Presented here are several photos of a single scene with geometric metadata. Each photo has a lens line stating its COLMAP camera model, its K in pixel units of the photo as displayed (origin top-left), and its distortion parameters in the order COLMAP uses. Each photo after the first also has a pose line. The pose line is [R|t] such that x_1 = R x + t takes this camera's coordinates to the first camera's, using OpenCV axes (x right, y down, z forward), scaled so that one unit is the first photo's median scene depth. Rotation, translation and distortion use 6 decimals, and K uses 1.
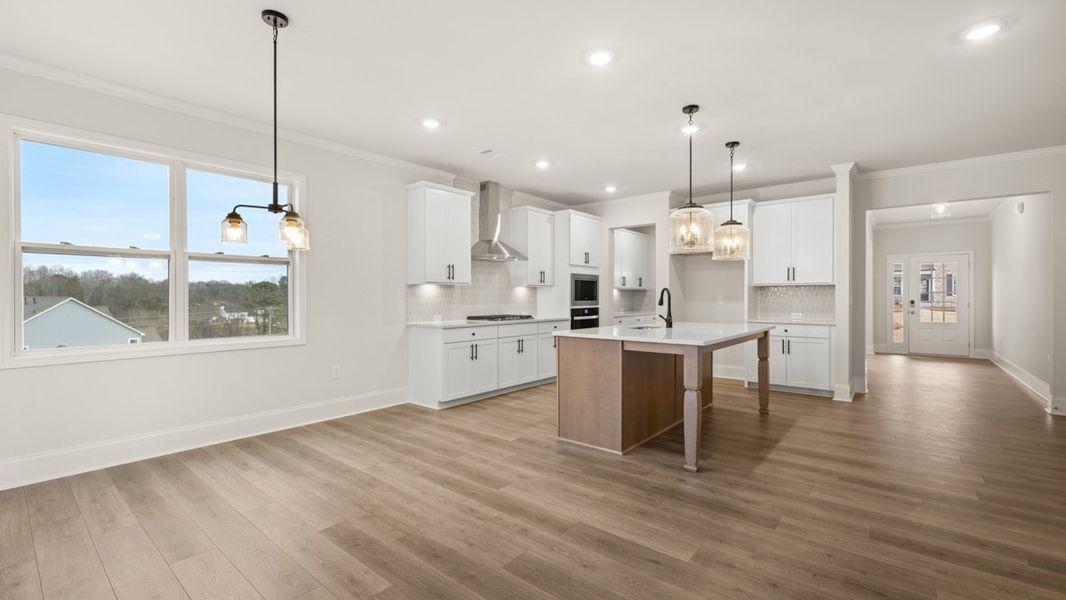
lens RADIAL K [[454.7, 0, 527.3], [0, 454.7, 292.7], [0, 0, 1]] dist [0.002660, 0.000123]
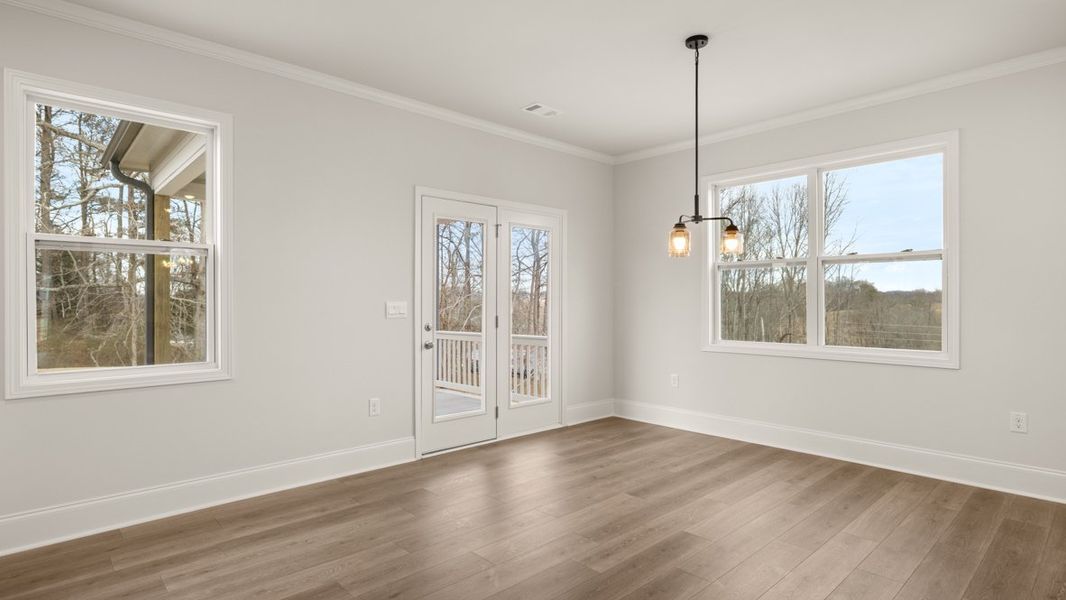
lens RADIAL K [[544.9, 0, 525.7], [0, 544.9, 302.2], [0, 0, 1]] dist [-0.000630, 0.000833]
pose [[-0.133593, 0.002696, -0.991033, 0.522361], [0.009738, 0.999952, 0.001408, 0.000762], [0.990988, -0.009463, -0.133613, 0.525303]]
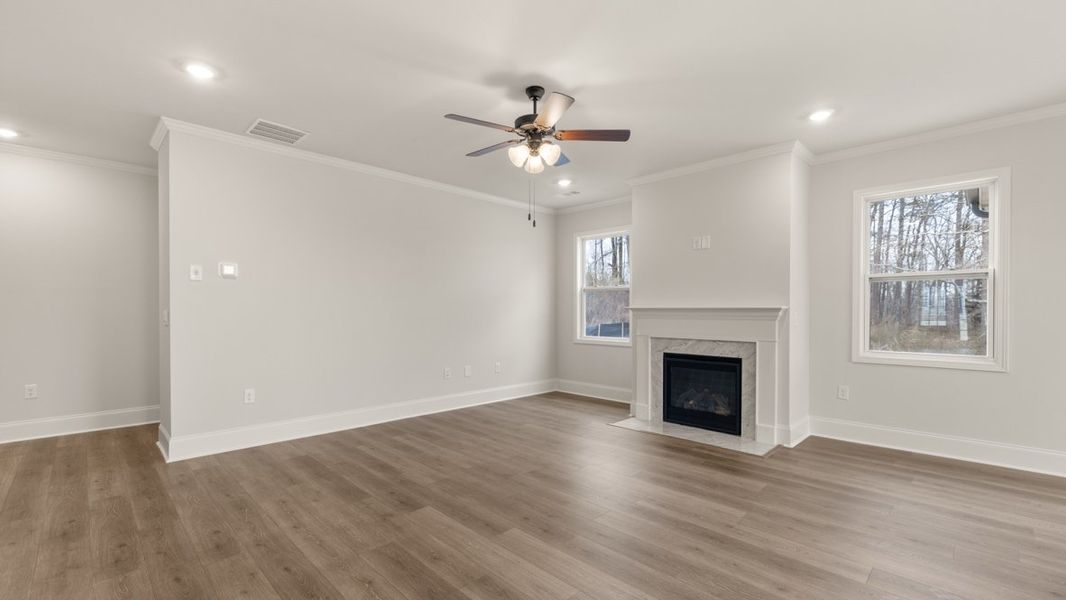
lens RADIAL K [[454.7, 0, 533.6], [0, 454.7, 315.8], [0, 0, 1]] dist [0.002660, 0.000123]
pose [[-0.996745, -0.002405, 0.080587, 0.620462], [-0.002218, 0.999995, 0.002409, 0.004160], [-0.080592, 0.002222, -0.996745, 0.973075]]
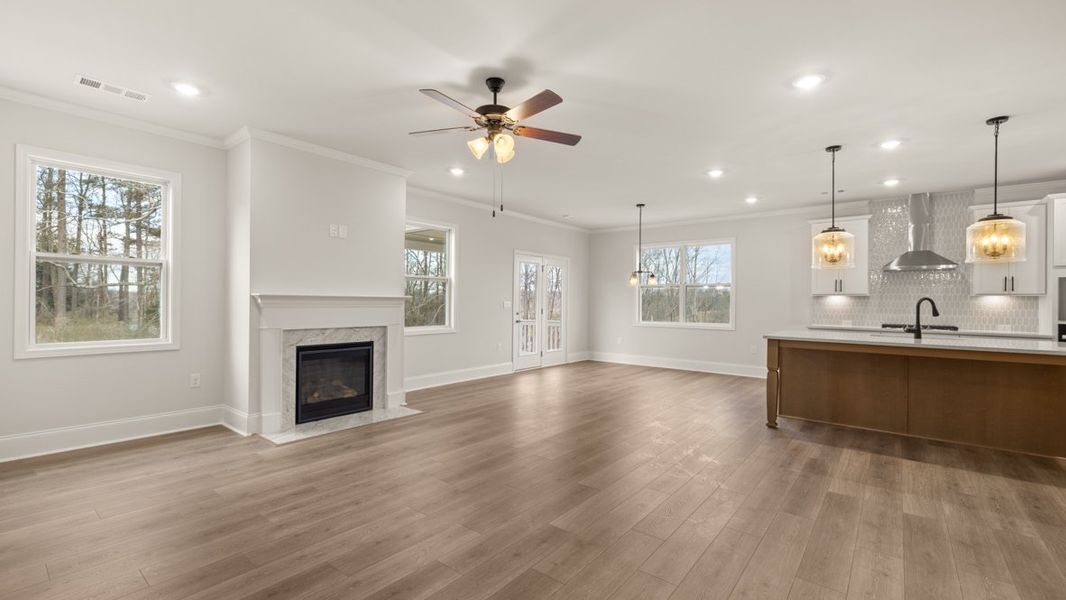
lens RADIAL K [[444.1, 0, 533.9], [0, 444.1, 299.7], [0, 0, 1]] dist [-0.003629, 0.000362]
pose [[0.016778, -0.004297, -0.999850, 1.503596], [-0.000852, 0.999990, -0.004312, -0.000976], [0.999859, 0.000925, 0.016774, 0.200086]]
